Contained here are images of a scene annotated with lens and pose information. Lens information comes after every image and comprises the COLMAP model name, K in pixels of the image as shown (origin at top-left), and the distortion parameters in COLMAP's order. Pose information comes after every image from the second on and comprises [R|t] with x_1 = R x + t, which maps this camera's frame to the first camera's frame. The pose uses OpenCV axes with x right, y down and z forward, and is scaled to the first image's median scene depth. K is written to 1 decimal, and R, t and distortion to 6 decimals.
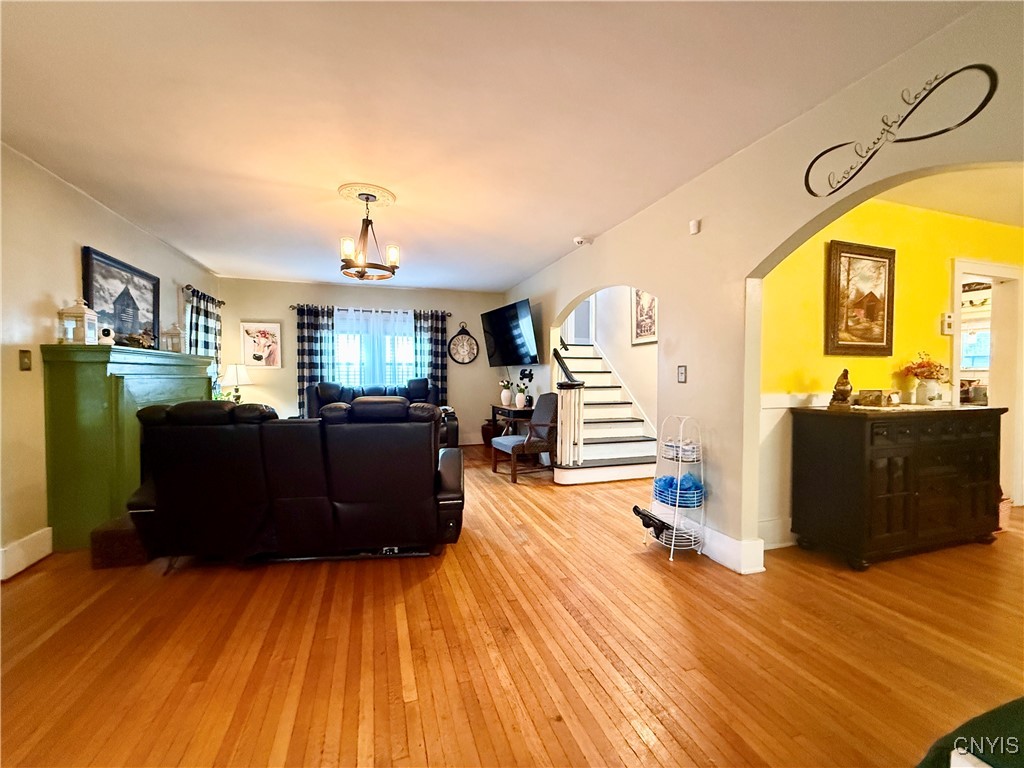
lens RADIAL K [[407.6, 0, 508.2], [0, 407.6, 384.7], [0, 0, 1]] dist [-0.001084, -0.000618]
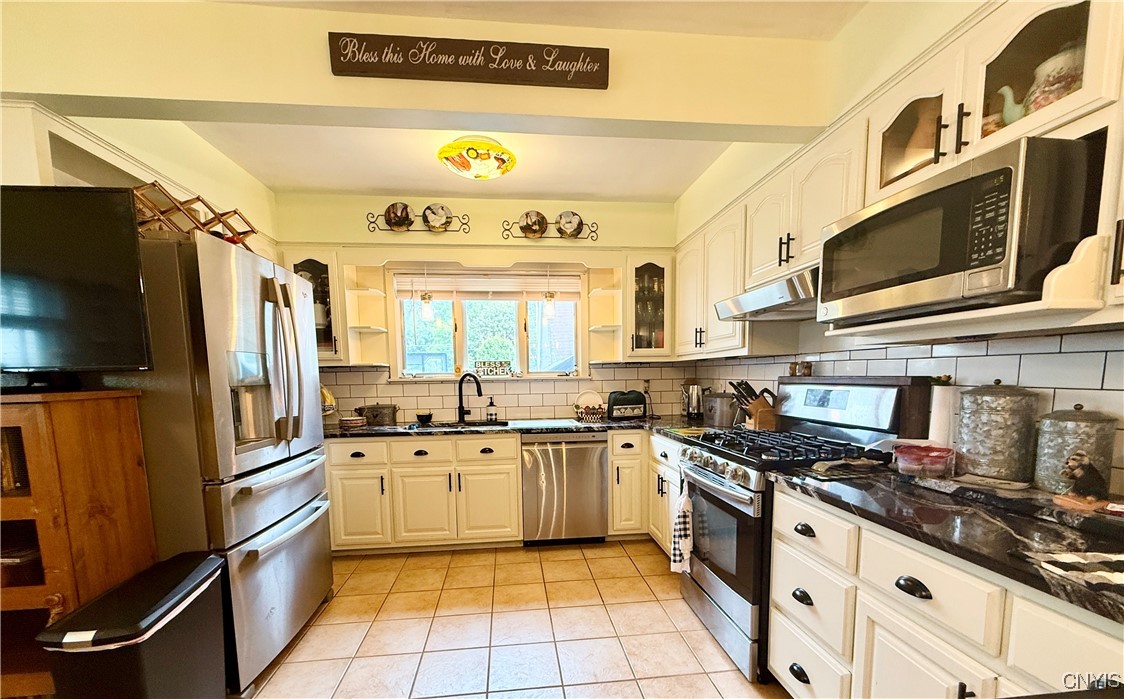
lens RADIAL K [[448.2, 0, 558.0], [0, 448.2, 422.0], [0, 0, 1]] dist [-0.000197, -0.000004]
pose [[0.209636, -0.105024, 0.972123, 0.894468], [0.039663, 0.994310, 0.098868, -0.042726], [-0.976975, 0.017832, 0.212608, 0.994949]]
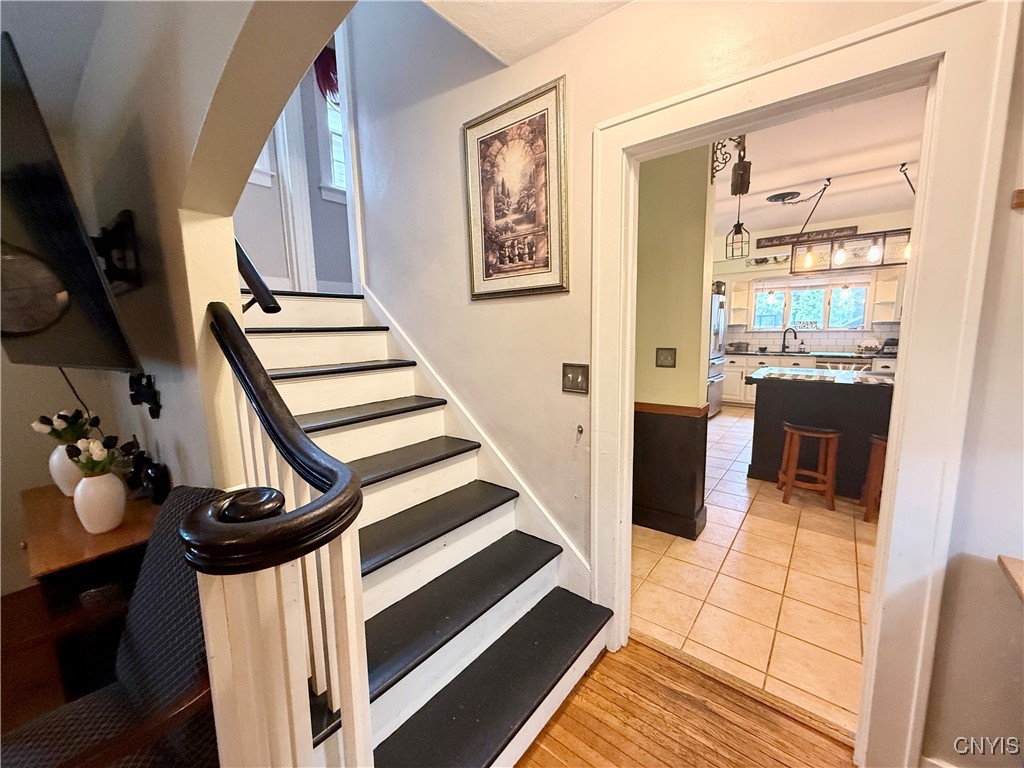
lens RADIAL K [[407.6, 0, 508.2], [0, 407.6, 384.7], [0, 0, 1]] dist [-0.001084, -0.000618]
pose [[0.842783, -0.093671, 0.530041, 0.124082], [0.035093, 0.992208, 0.119547, -0.061185], [-0.537109, -0.082152, 0.839503, 0.670784]]
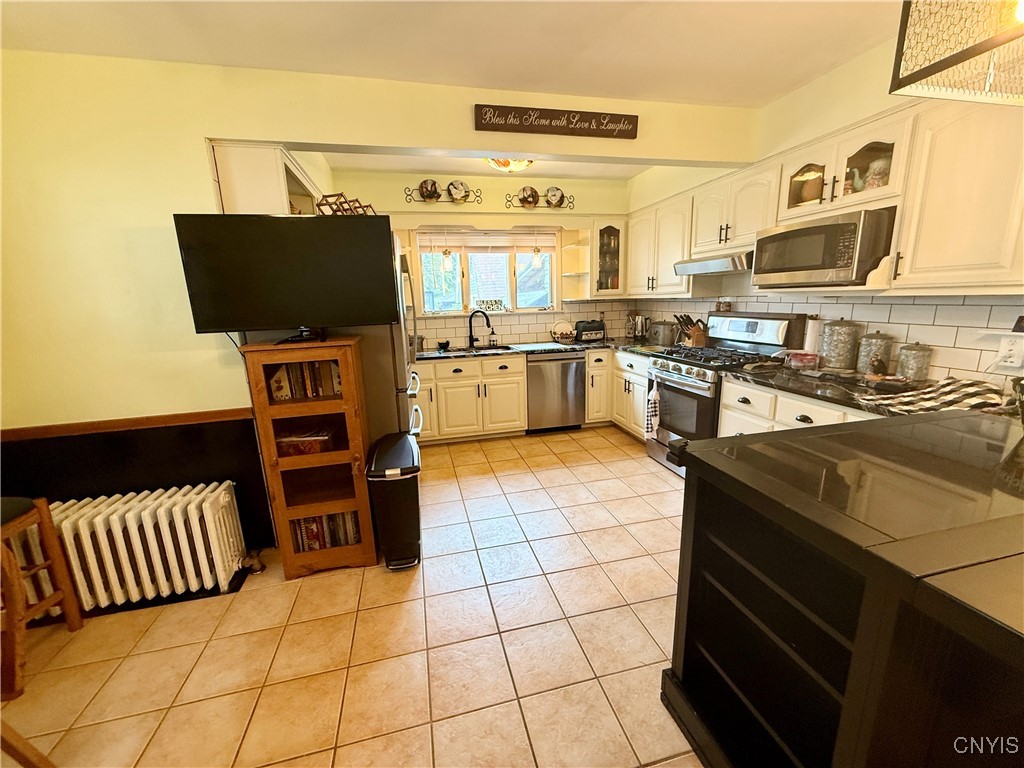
lens RADIAL K [[407.6, 0, 508.2], [0, 407.6, 384.7], [0, 0, 1]] dist [-0.001084, -0.000618]
pose [[0.086792, -0.211055, 0.973613, 0.709181], [0.056777, 0.976761, 0.206676, -0.073820], [-0.994607, 0.037341, 0.096758, 1.132634]]
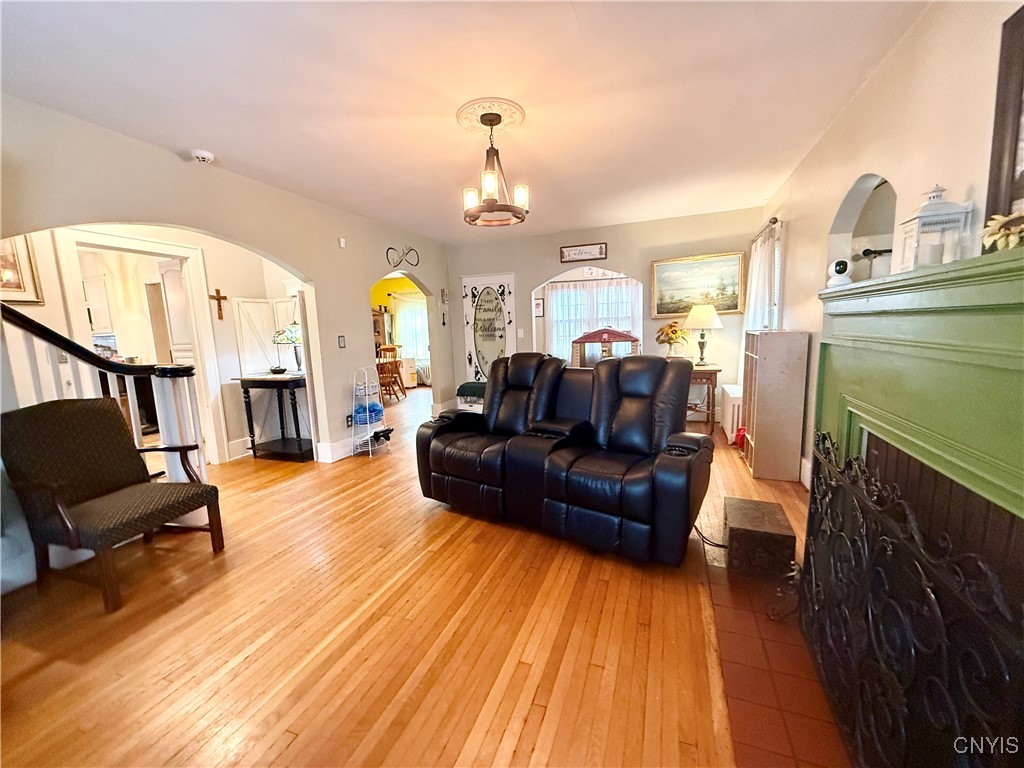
lens RADIAL K [[407.6, 0, 508.2], [0, 407.6, 384.7], [0, 0, 1]] dist [-0.001084, -0.000618]
pose [[-0.766268, -0.060357, 0.639680, -0.527040], [0.052965, 0.986256, 0.156505, -0.039025], [-0.640334, 0.153805, -0.752540, 0.954914]]
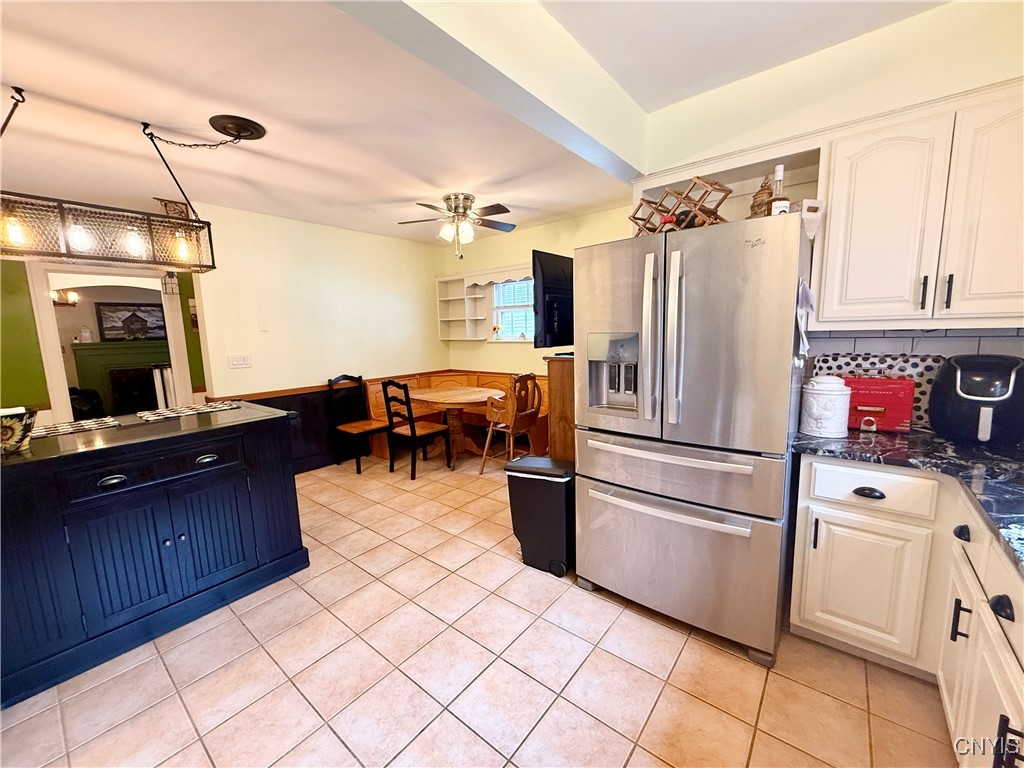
lens RADIAL K [[407.6, 0, 508.2], [0, 407.6, 384.7], [0, 0, 1]] dist [-0.001084, -0.000618]
pose [[0.533319, 0.100313, -0.839945, 1.438532], [0.006520, 0.992427, 0.122663, -0.070231], [0.845889, -0.070895, 0.528626, 1.023780]]
